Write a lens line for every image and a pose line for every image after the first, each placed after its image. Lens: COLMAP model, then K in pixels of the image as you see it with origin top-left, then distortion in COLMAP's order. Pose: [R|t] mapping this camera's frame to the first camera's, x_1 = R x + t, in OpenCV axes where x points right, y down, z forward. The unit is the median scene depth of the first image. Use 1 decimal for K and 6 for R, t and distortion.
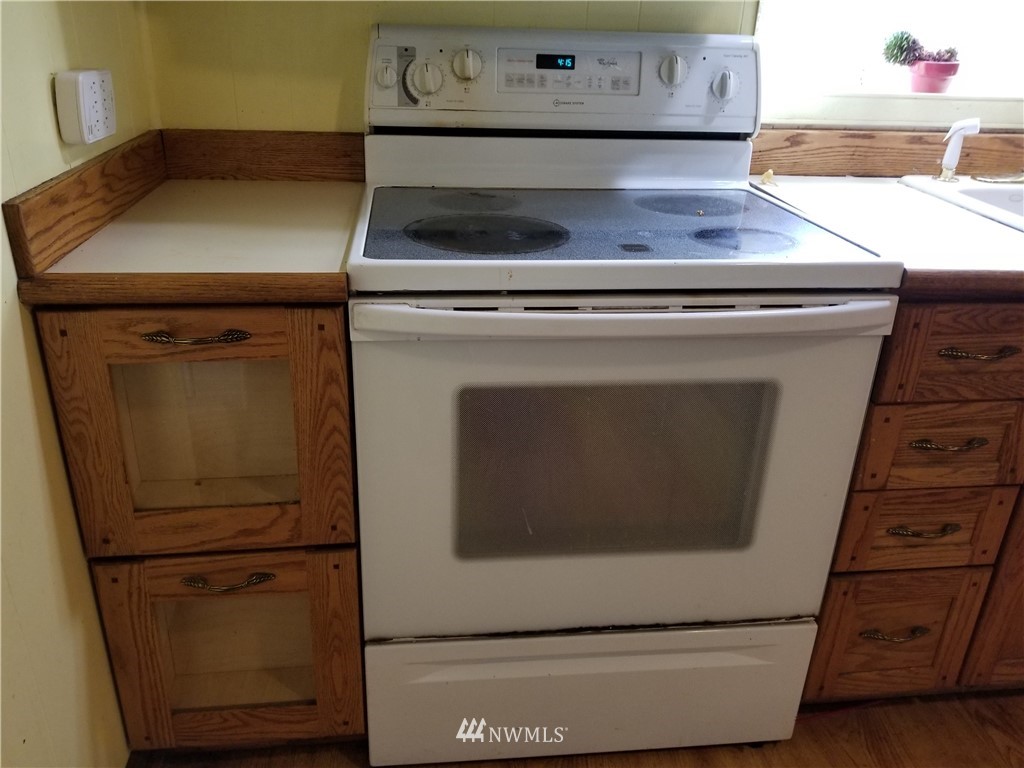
lens RADIAL K [[803.6, 0, 500.6], [0, 803.6, 377.2], [0, 0, 1]] dist [0.107675, -0.172860]
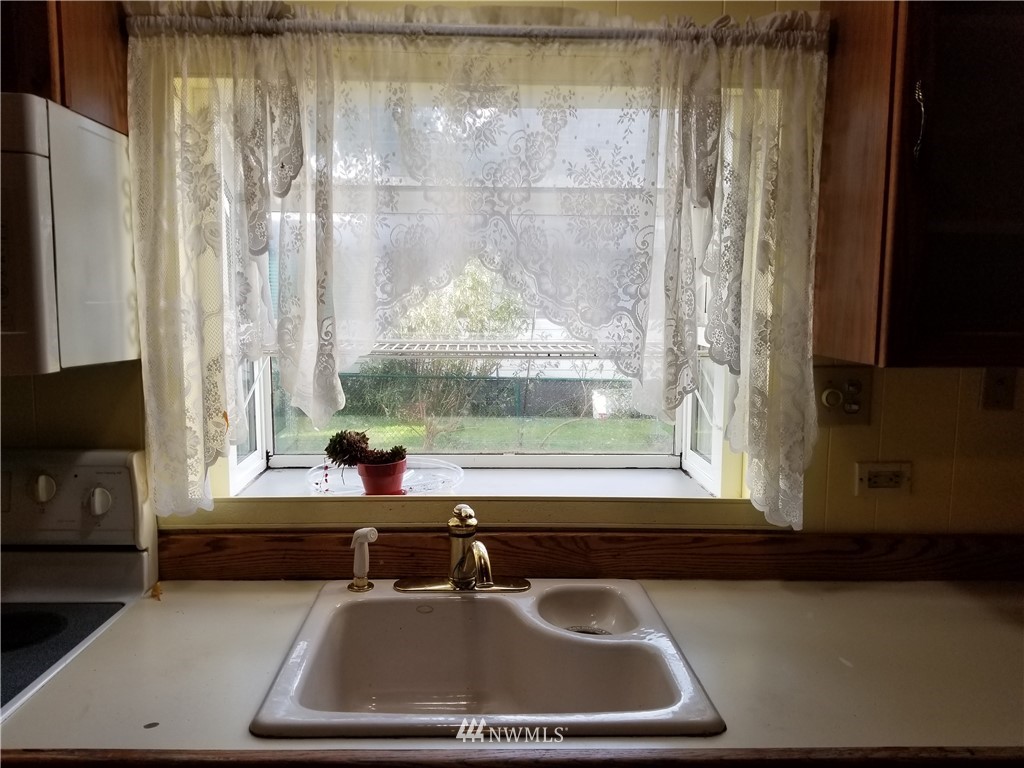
lens RADIAL K [[806.4, 0, 494.4], [0, 806.4, 389.5], [0, 0, 1]] dist [0.110294, -0.188834]
pose [[0.996789, -0.018496, -0.077911, 0.923085], [-0.007999, 0.945093, -0.326705, -0.179794], [0.079675, 0.326279, 0.941910, 0.056214]]
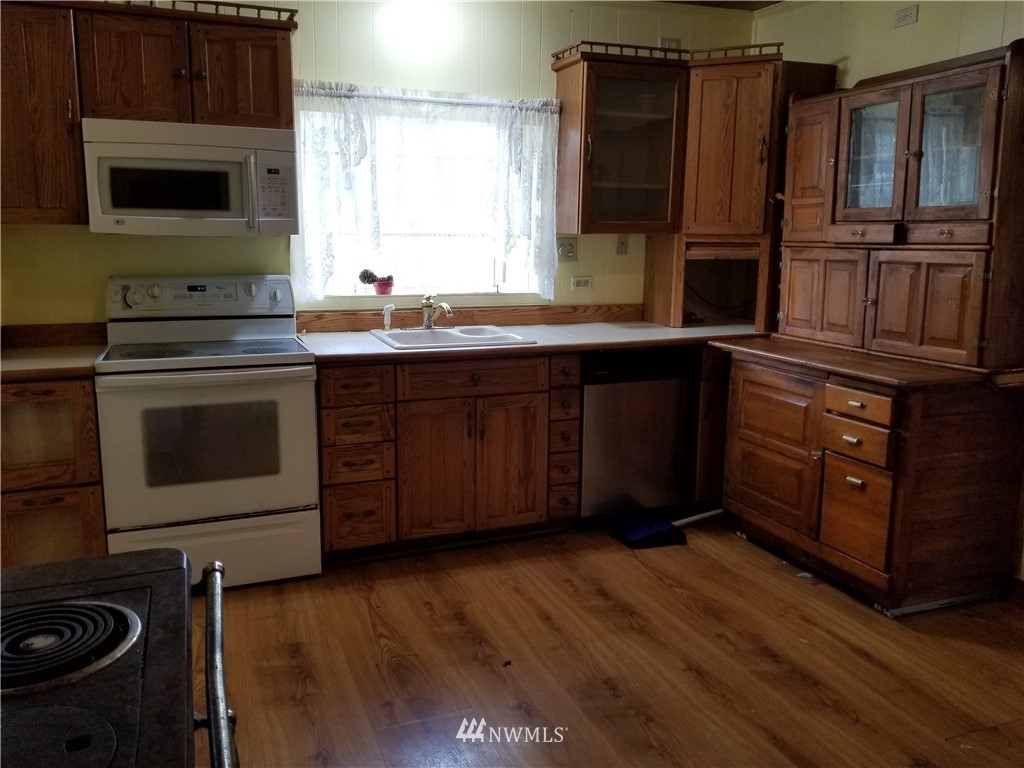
lens RADIAL K [[801.7, 0, 490.3], [0, 801.7, 370.1], [0, 0, 1]] dist [0.102370, -0.173955]
pose [[0.968179, -0.068262, 0.240767, 0.326570], [0.126478, 0.963636, -0.235389, 0.516542], [-0.215944, 0.258351, 0.941607, -1.377300]]
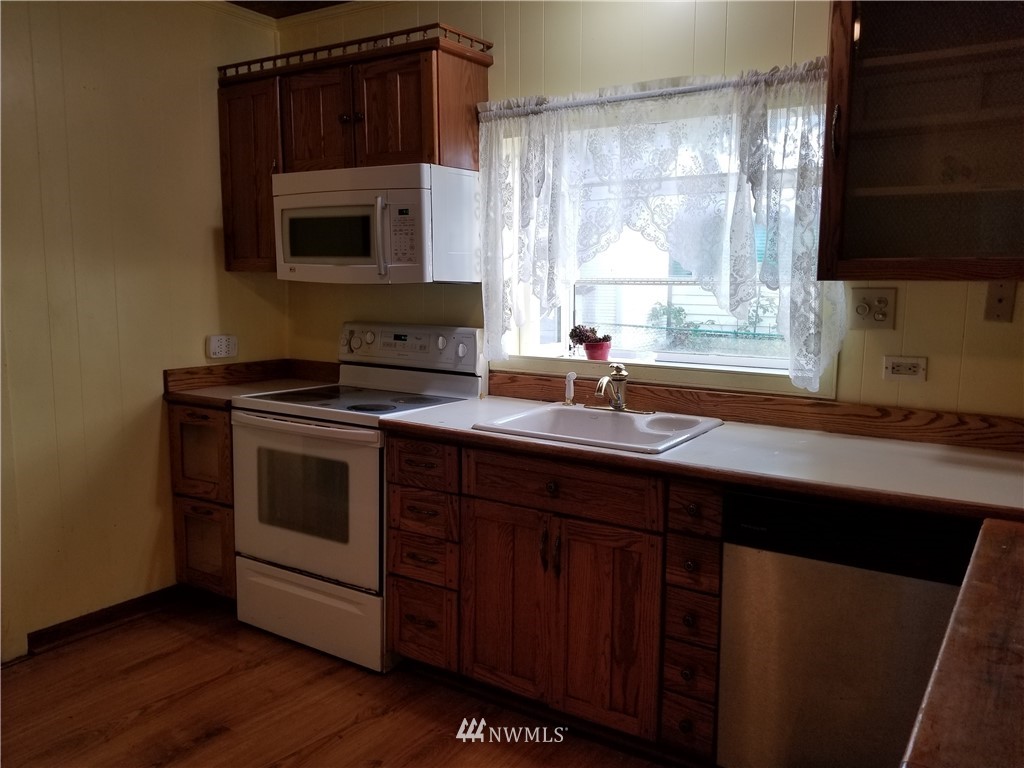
lens RADIAL K [[806.4, 0, 494.4], [0, 806.4, 389.5], [0, 0, 1]] dist [0.110294, -0.188834]
pose [[0.759719, 0.061940, -0.647294, 1.846870], [-0.253238, 0.945044, -0.206789, 0.155563], [0.598913, 0.321021, 0.733654, -0.469661]]
